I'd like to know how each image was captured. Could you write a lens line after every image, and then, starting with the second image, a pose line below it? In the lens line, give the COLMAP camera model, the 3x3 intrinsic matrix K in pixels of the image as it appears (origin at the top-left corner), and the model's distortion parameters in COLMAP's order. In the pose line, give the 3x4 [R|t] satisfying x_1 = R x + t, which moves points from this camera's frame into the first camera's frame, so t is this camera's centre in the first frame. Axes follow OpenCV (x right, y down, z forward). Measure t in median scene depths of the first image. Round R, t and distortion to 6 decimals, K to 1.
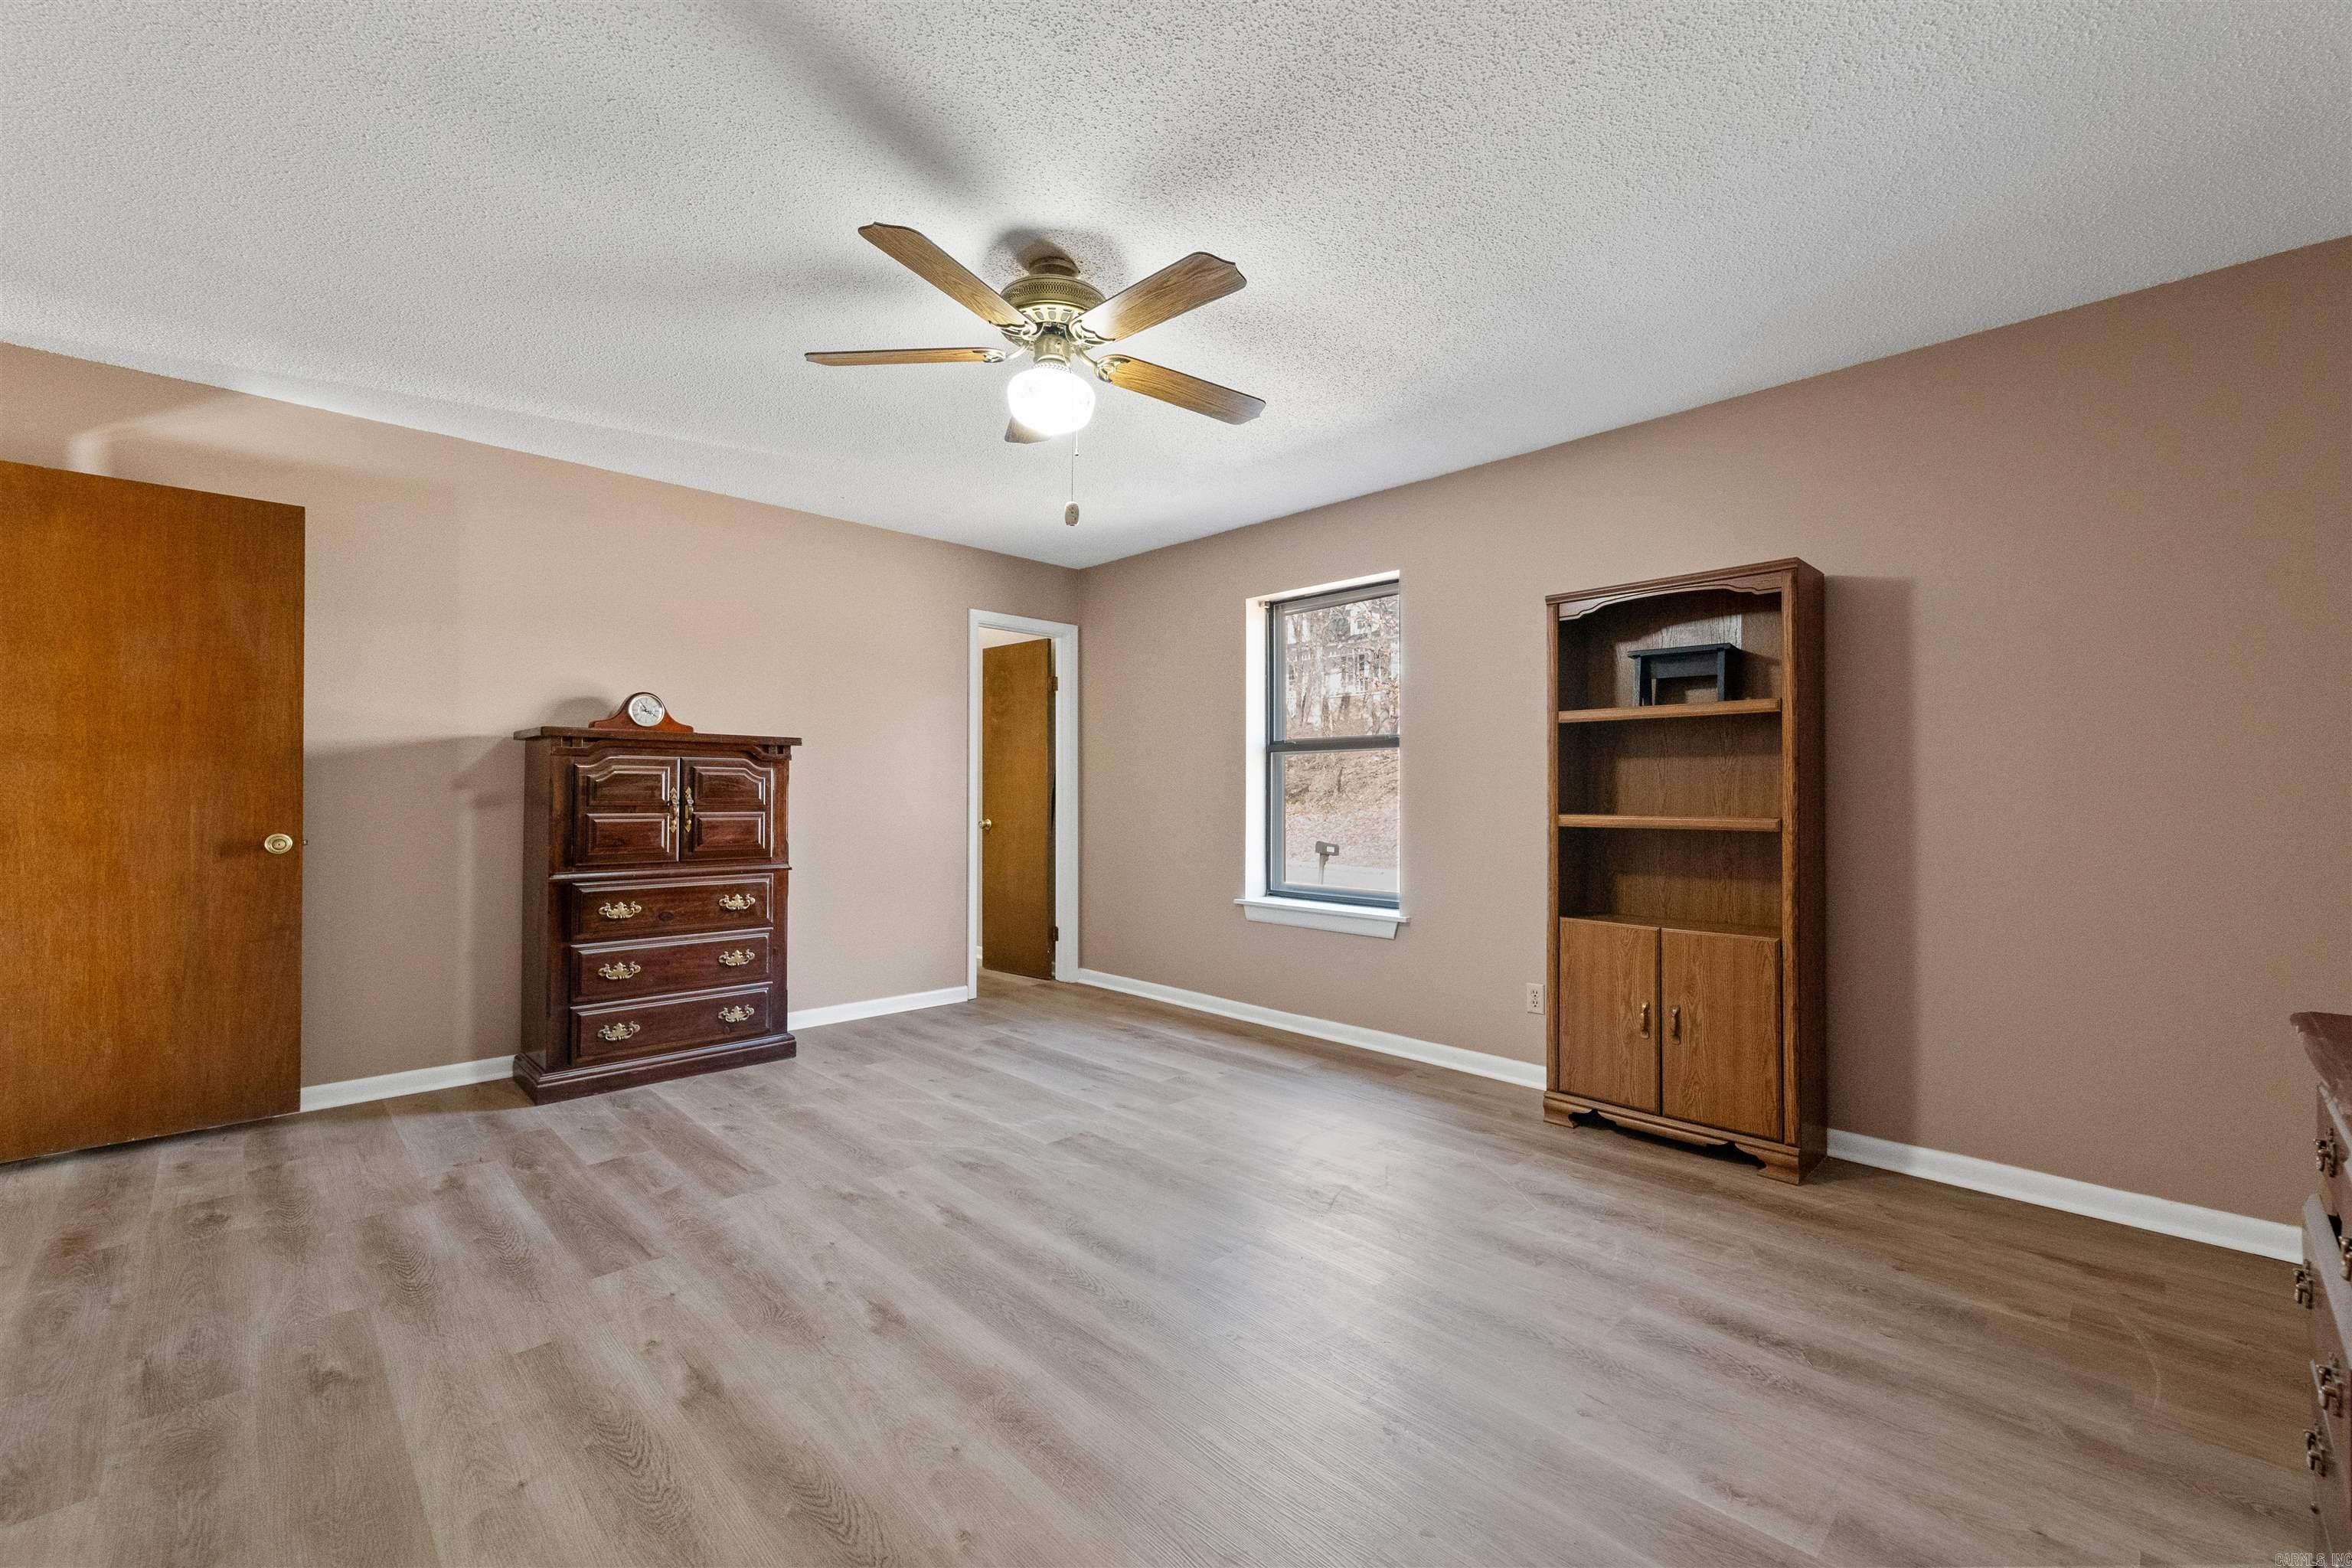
lens RADIAL K [[958.0, 0, 1173.3], [0, 958.0, 779.0], [0, 0, 1]] dist [0.006867, -0.003872]
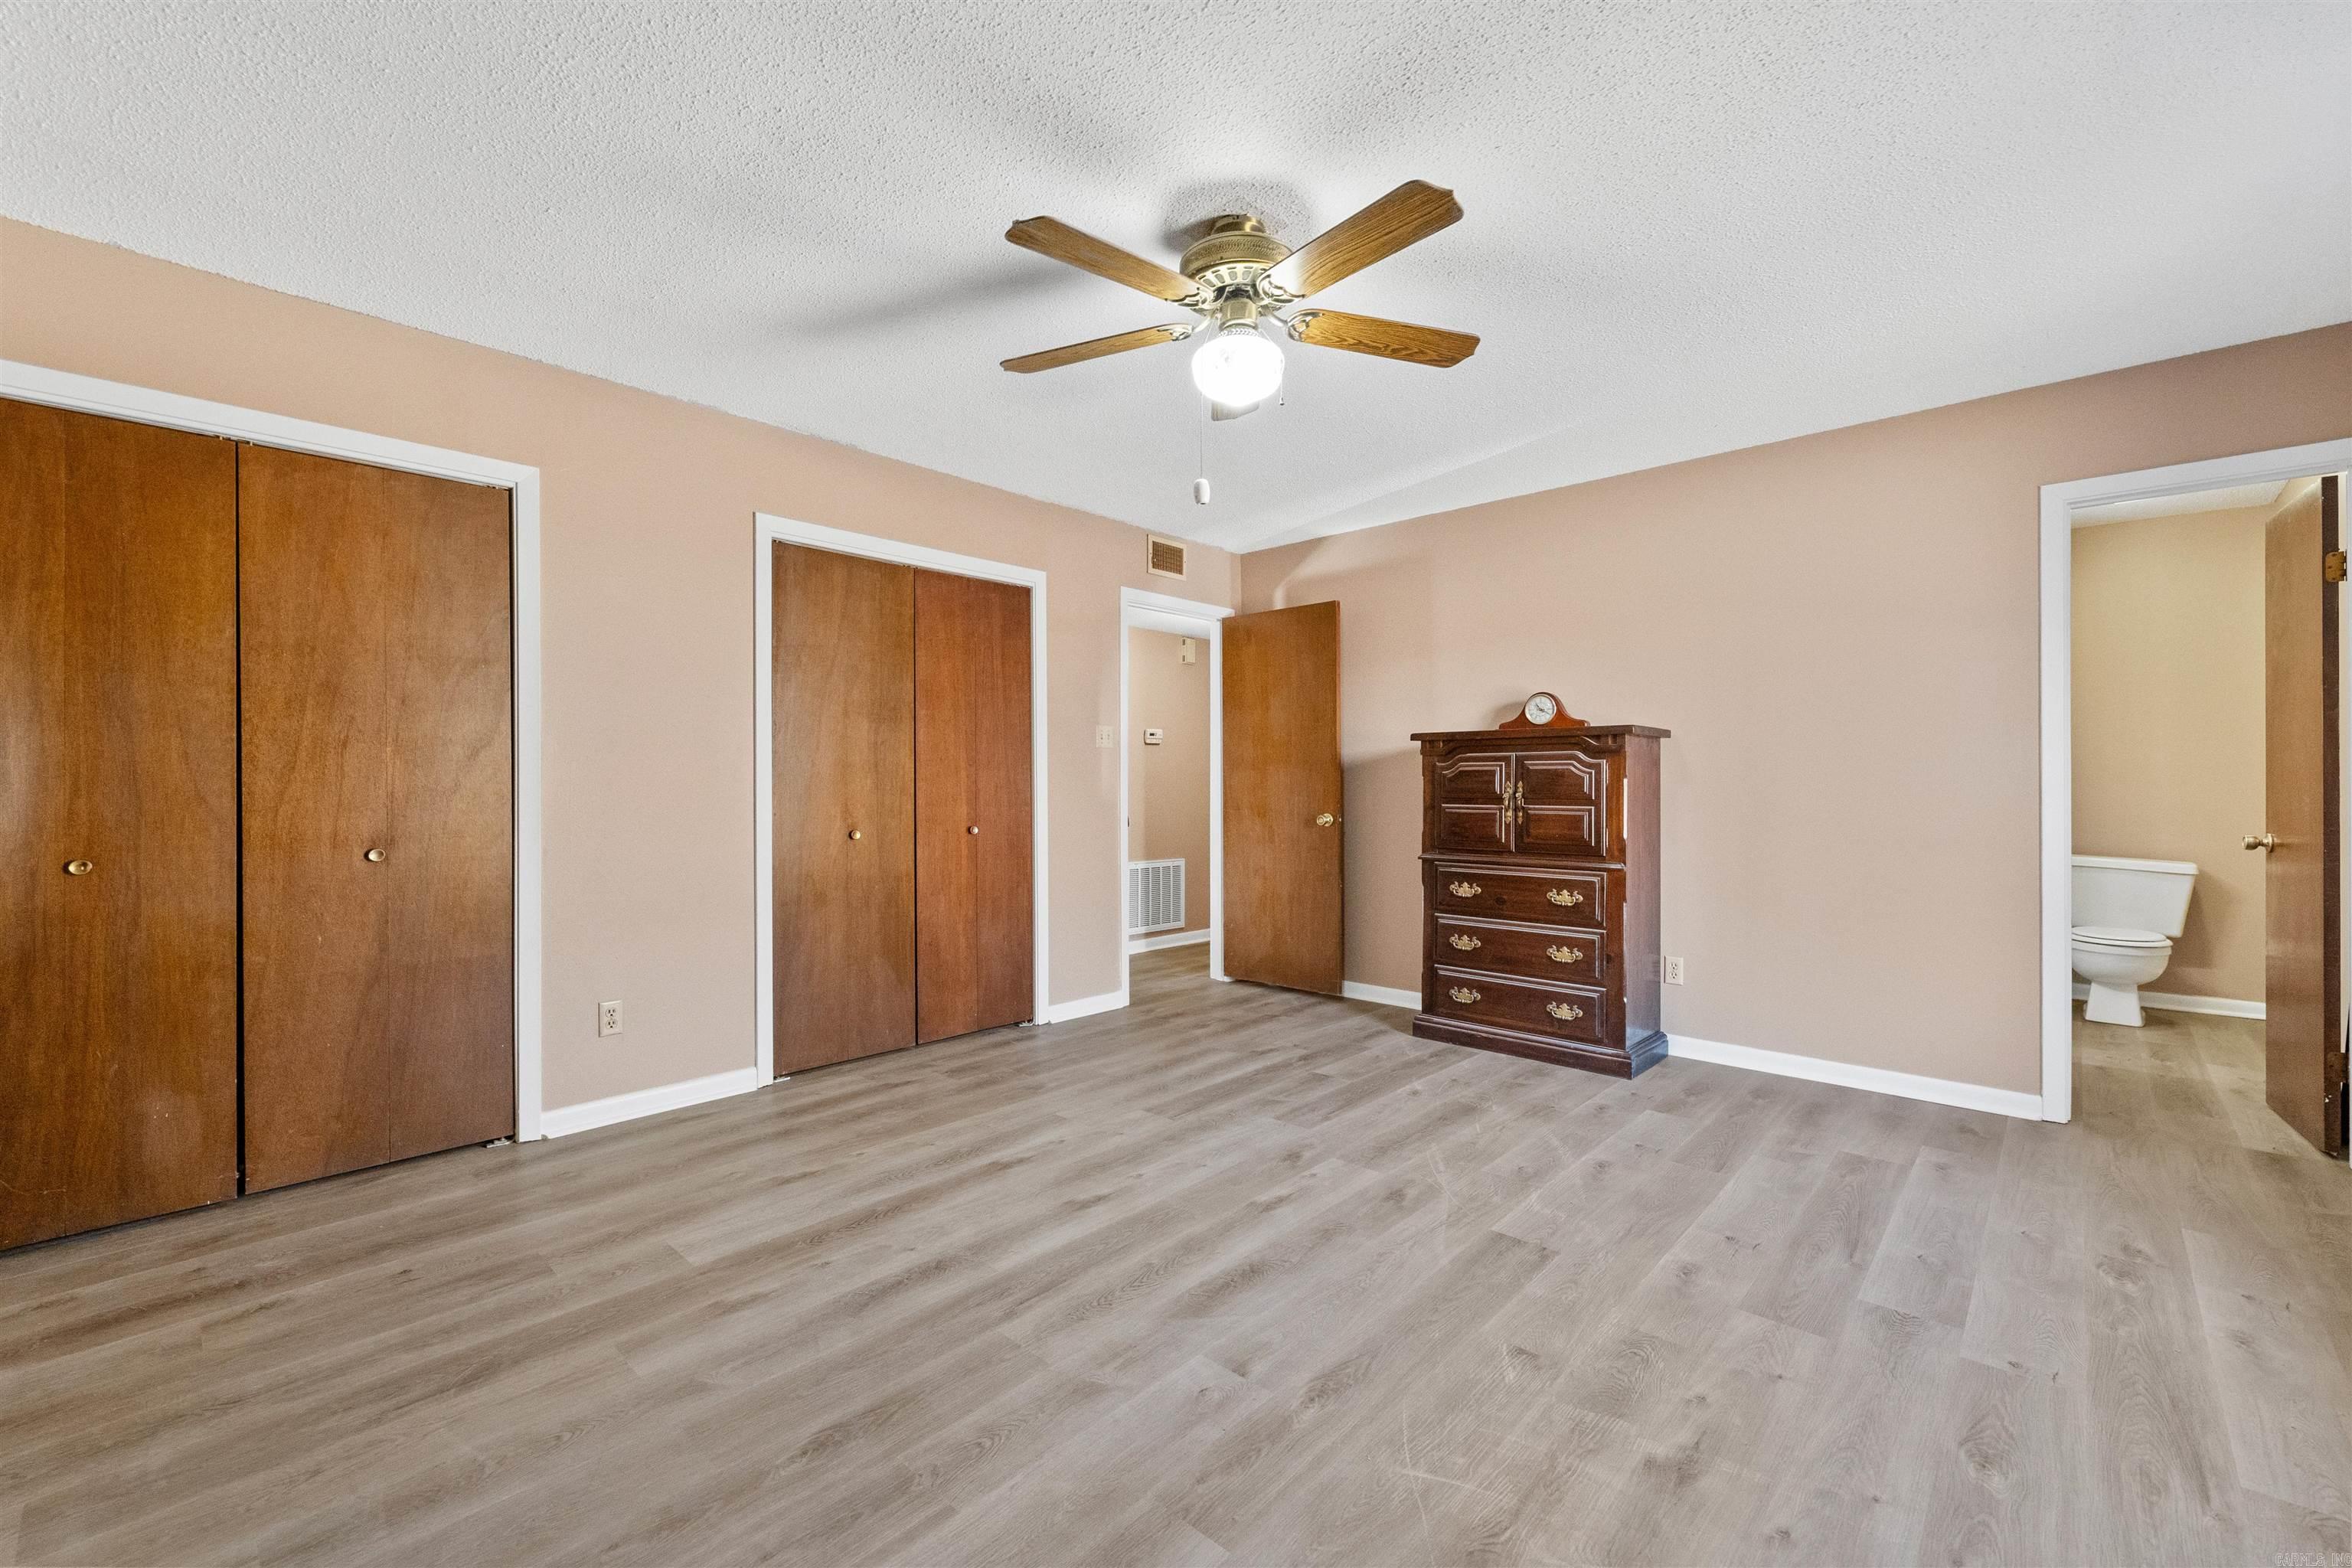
lens RADIAL K [[958.0, 0, 1173.3], [0, 958.0, 779.0], [0, 0, 1]] dist [0.006867, -0.003872]
pose [[0.048818, -0.012255, -0.998732, 0.644029], [0.017341, 0.999784, -0.011420, 0.014370], [0.998657, -0.016762, 0.049020, 0.703719]]
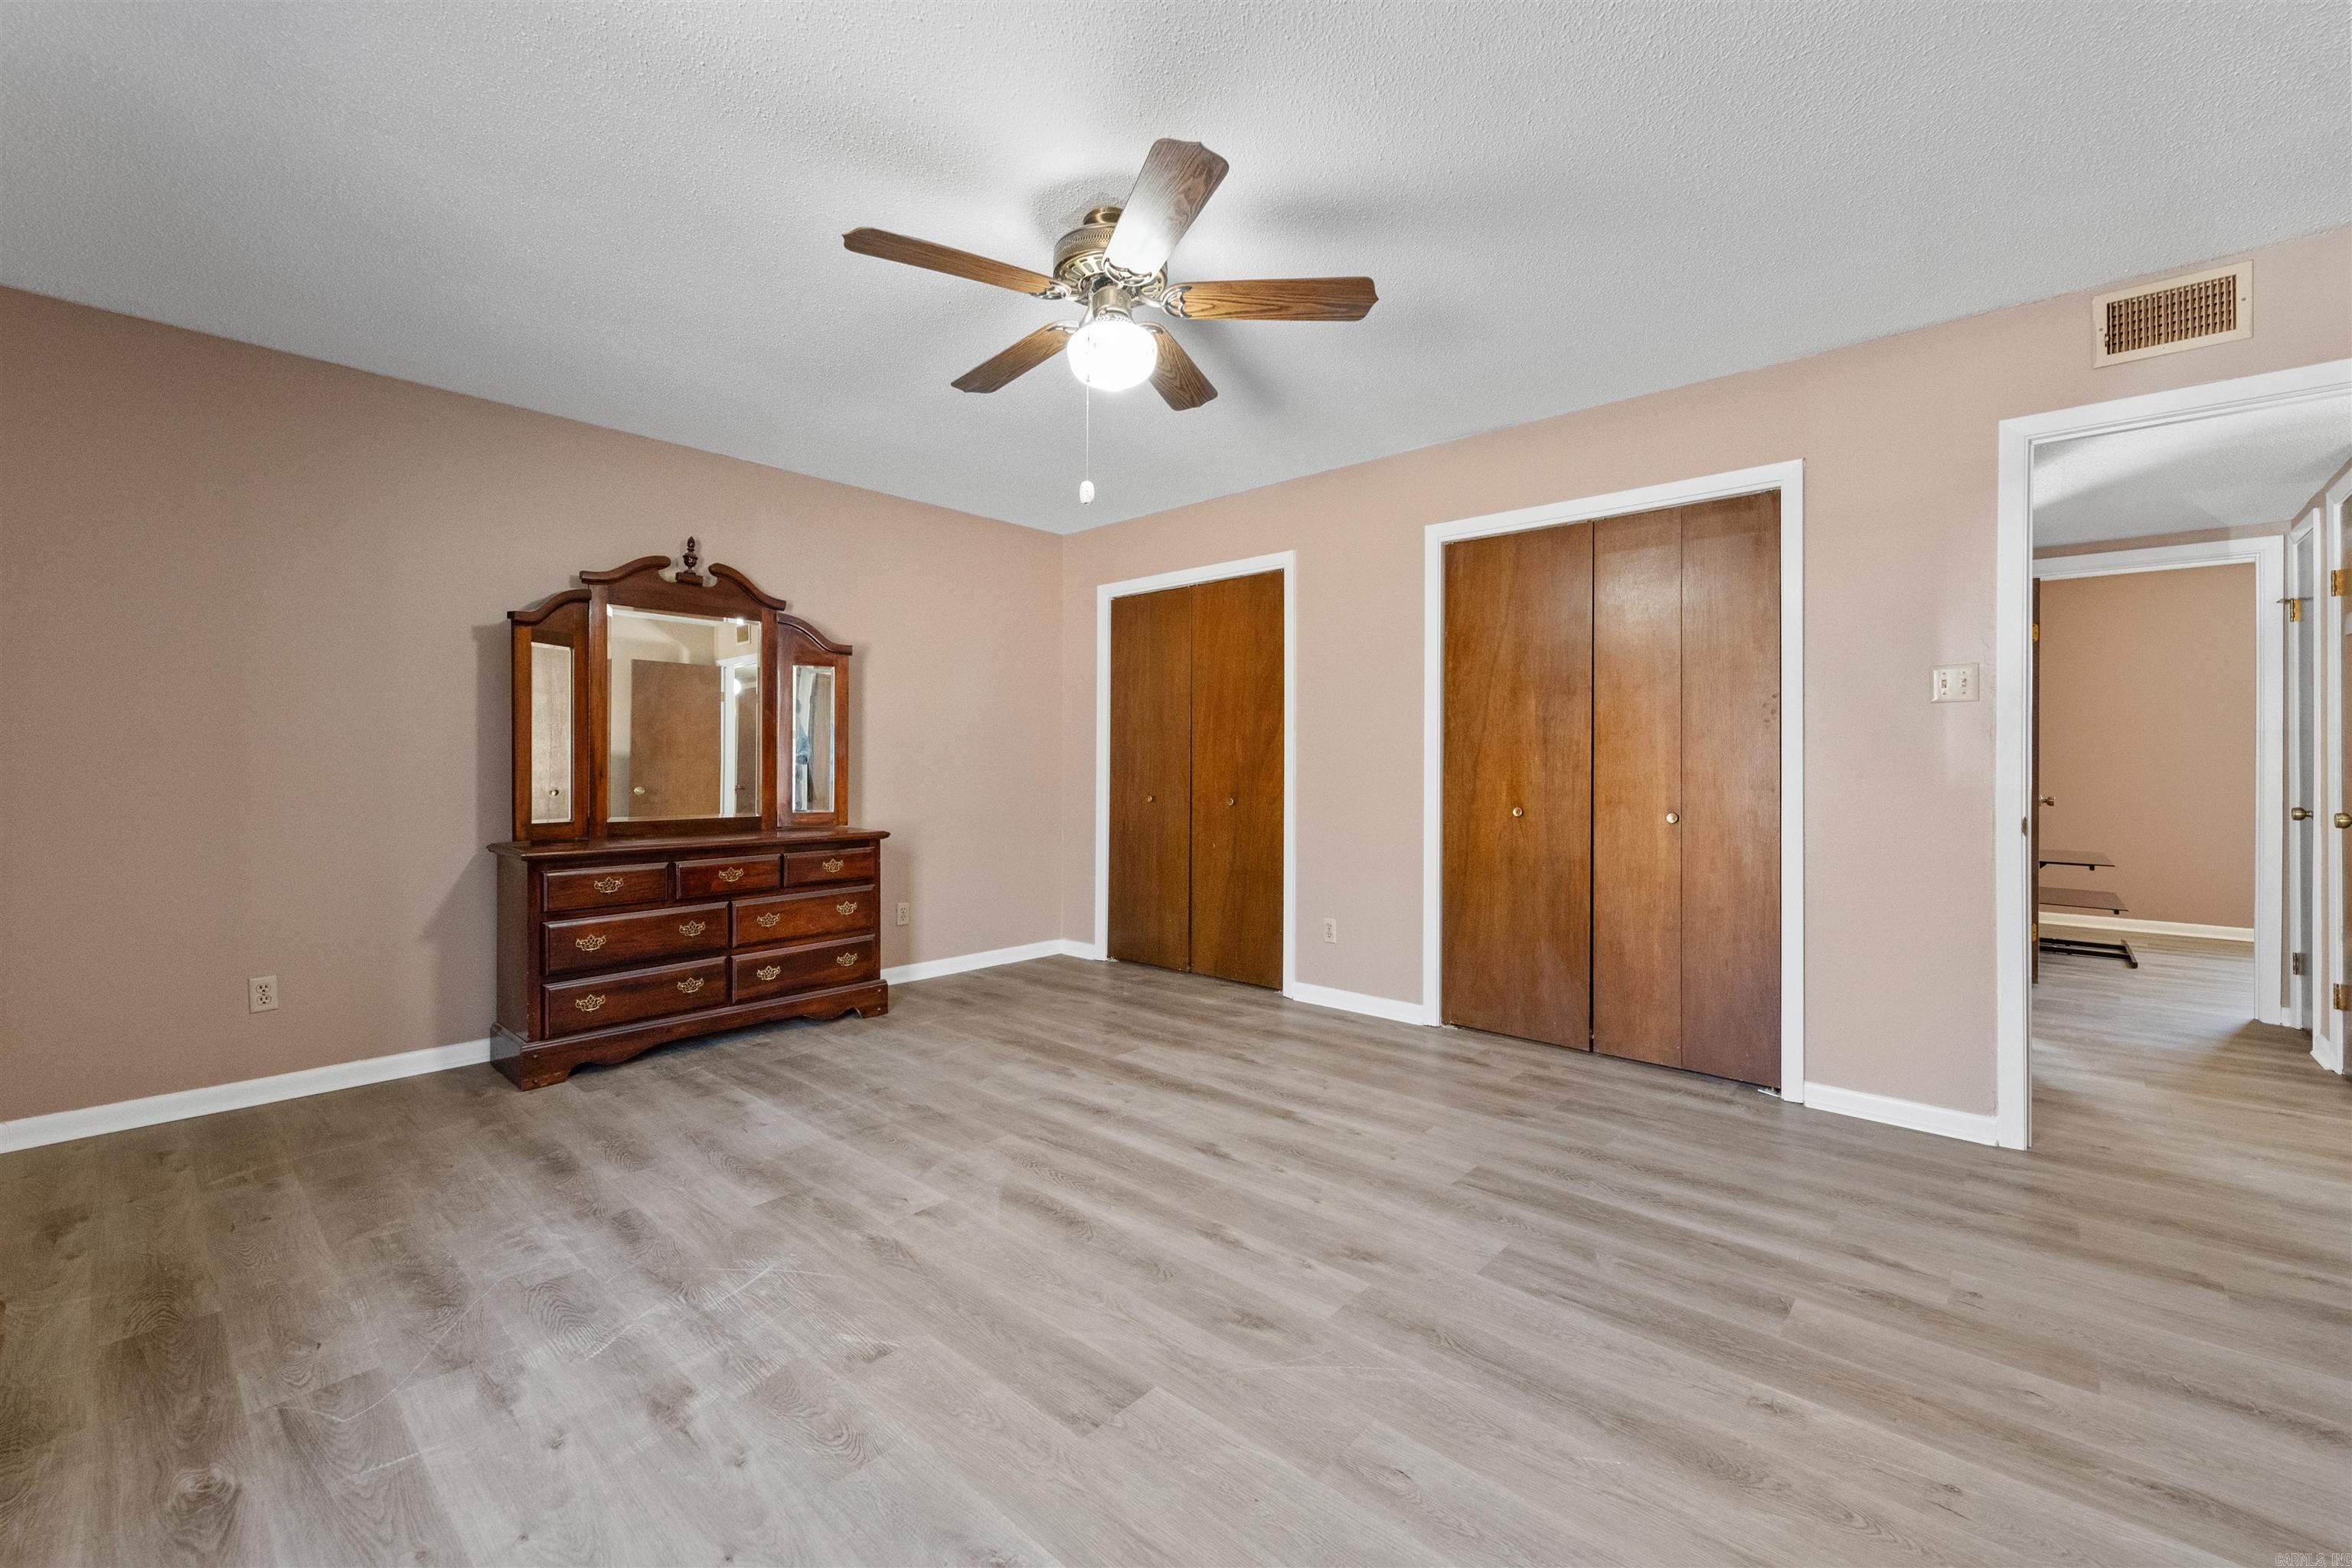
lens RADIAL K [[955.9, 0, 1191.7], [0, 955.9, 757.6], [0, 0, 1]] dist [0.001197, -0.000126]
pose [[-0.997074, -0.008432, -0.075975, -0.108183], [-0.006684, 0.999708, -0.023235, 0.026624], [0.076148, -0.022659, -0.996839, 1.558403]]
